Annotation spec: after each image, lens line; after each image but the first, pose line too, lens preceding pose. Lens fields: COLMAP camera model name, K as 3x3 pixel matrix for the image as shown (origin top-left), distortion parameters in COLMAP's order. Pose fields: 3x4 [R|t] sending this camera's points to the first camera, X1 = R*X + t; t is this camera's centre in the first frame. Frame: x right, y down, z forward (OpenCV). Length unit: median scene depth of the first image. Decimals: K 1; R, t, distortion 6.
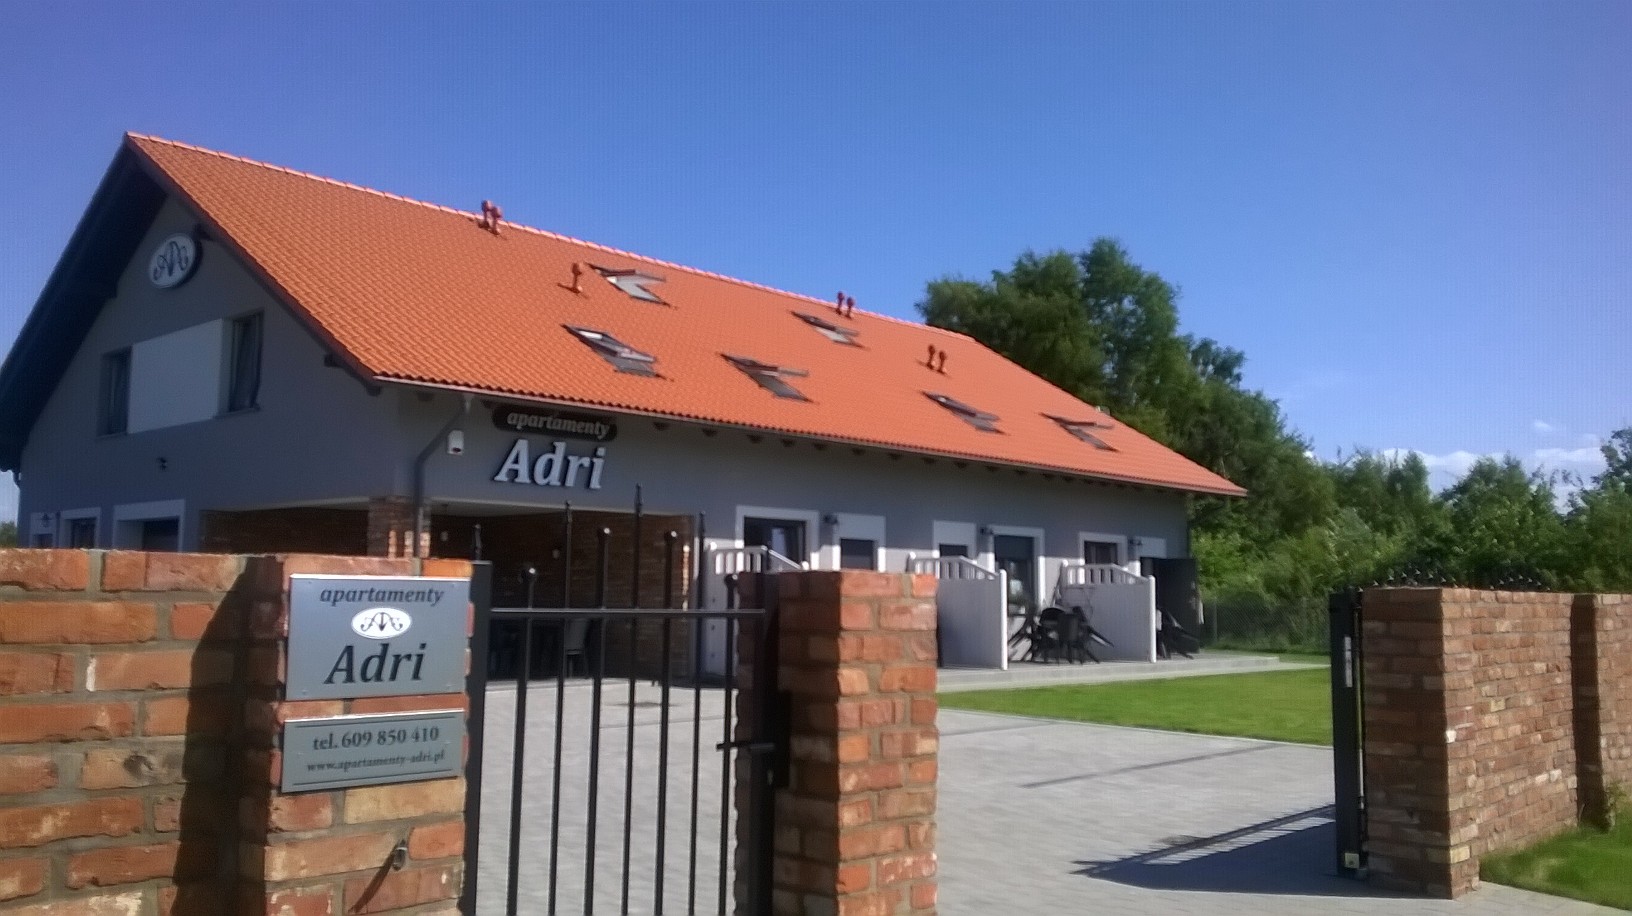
lens RADIAL K [[1336.5, 0, 812.2], [0, 1336.5, 491.5], [0, 0, 1]] dist [0.005209, 0.000722]
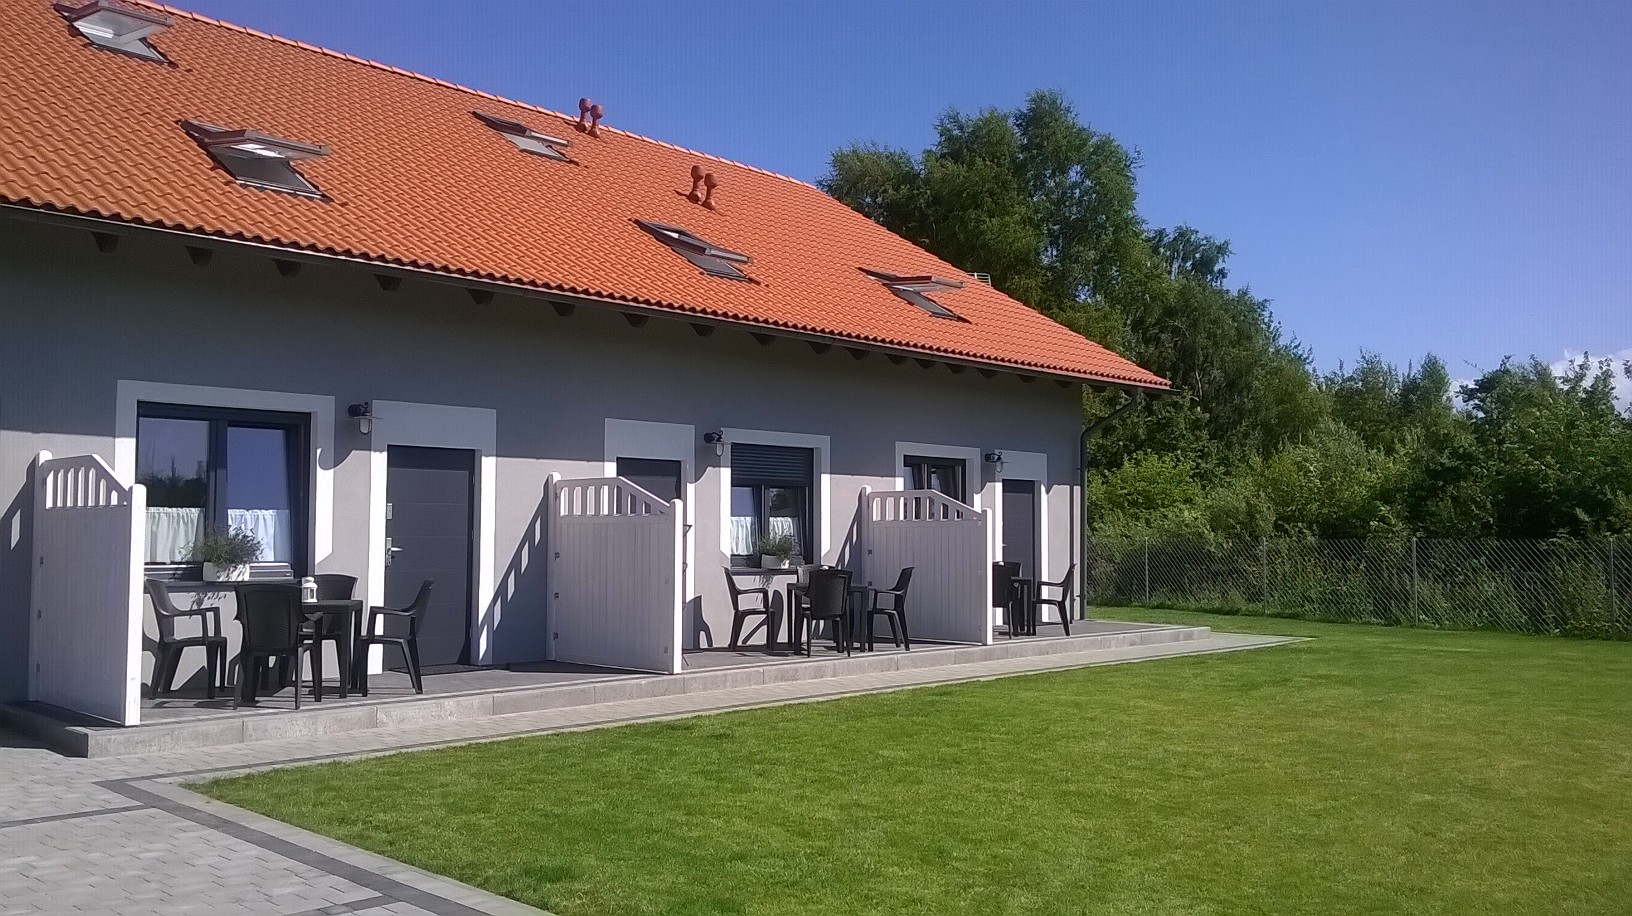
lens RADIAL K [[1456.5, 0, 816.0], [0, 1456.5, 458.0], [0, 0, 1]] dist [0.053404, -0.000140]
pose [[0.999659, -0.010975, 0.023680, 0.070561], [0.010436, 0.999686, 0.022776, 0.010783], [-0.023923, -0.022521, 0.999460, 0.144232]]
